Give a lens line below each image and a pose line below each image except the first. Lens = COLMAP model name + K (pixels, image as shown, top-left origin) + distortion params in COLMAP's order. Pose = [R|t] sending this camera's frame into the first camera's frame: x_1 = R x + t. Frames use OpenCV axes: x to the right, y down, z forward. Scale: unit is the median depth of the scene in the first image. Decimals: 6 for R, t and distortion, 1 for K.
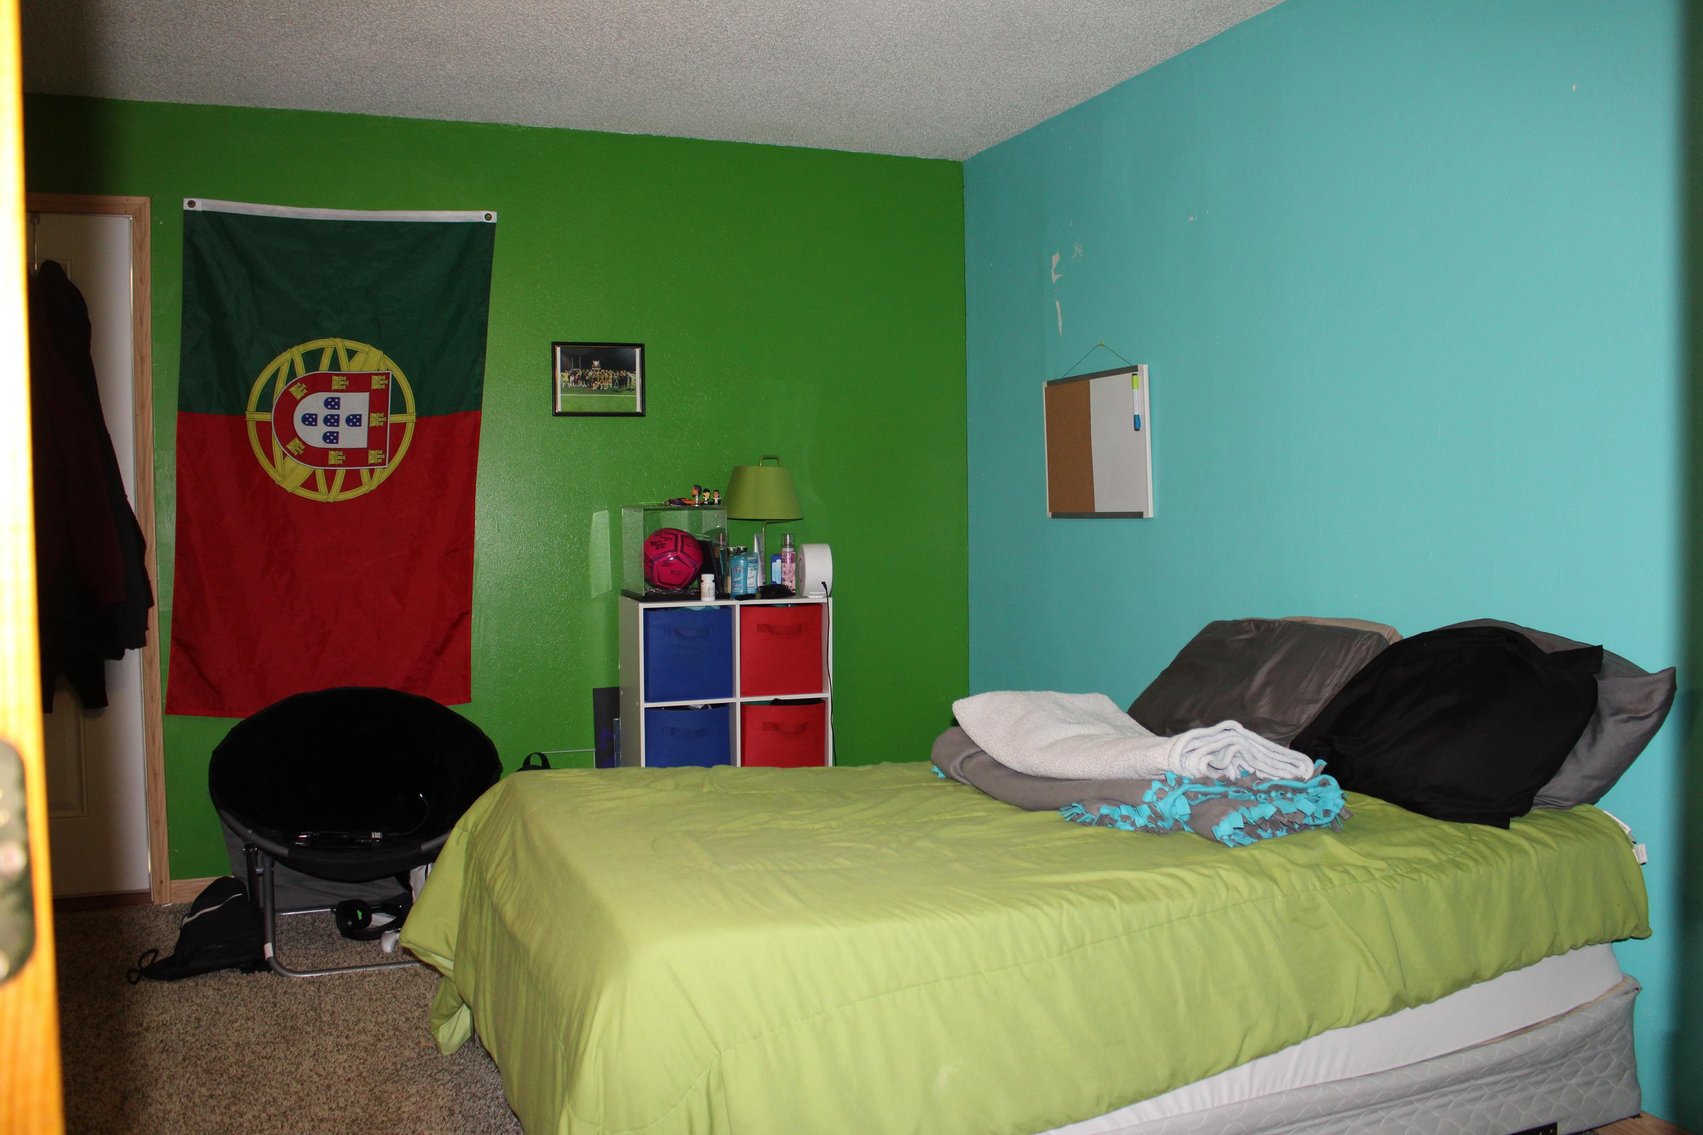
lens RADIAL K [[1401.6, 0, 851.5], [0, 1401.6, 567.5], [0, 0, 1]] dist [-0.168495, 0.143915]
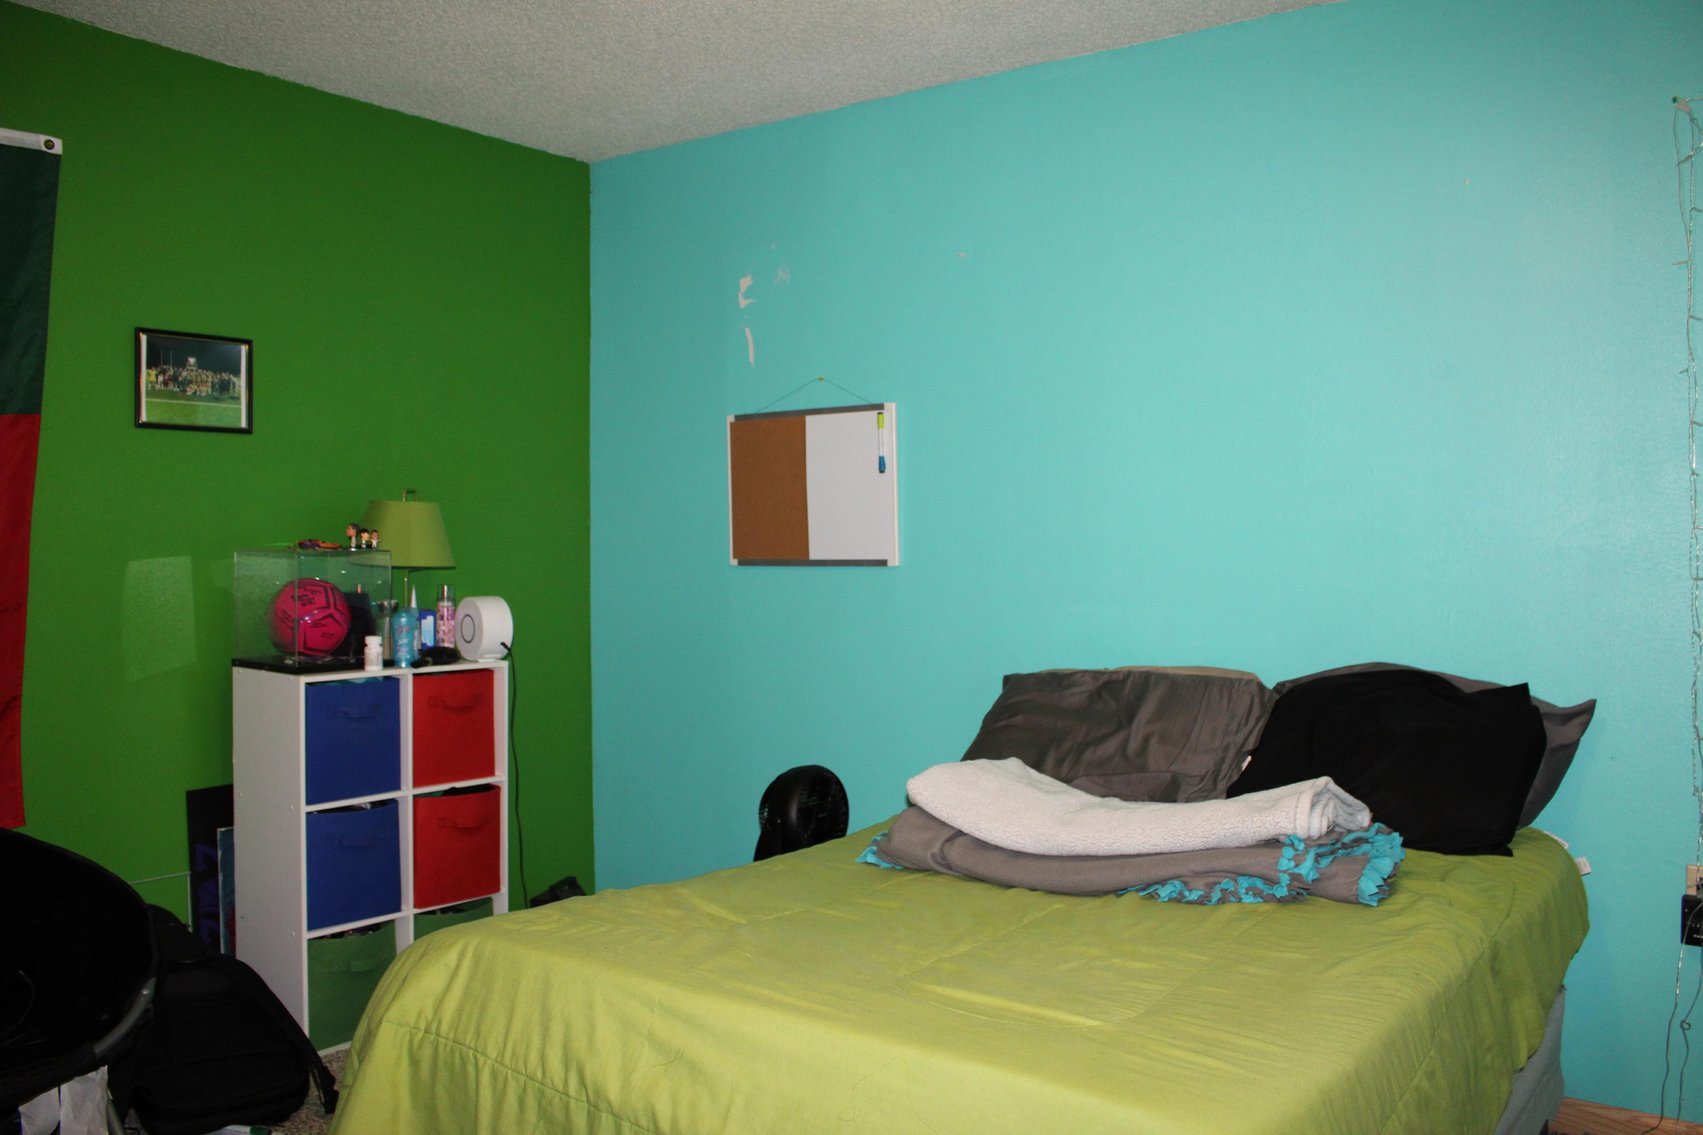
lens RADIAL K [[1401.6, 0, 851.5], [0, 1401.6, 567.5], [0, 0, 1]] dist [-0.168495, 0.143915]
pose [[0.843021, -0.000151, 0.537881, -0.287196], [0.015859, 0.999572, -0.024577, -0.010601], [-0.537647, 0.029249, 0.842663, 0.193367]]
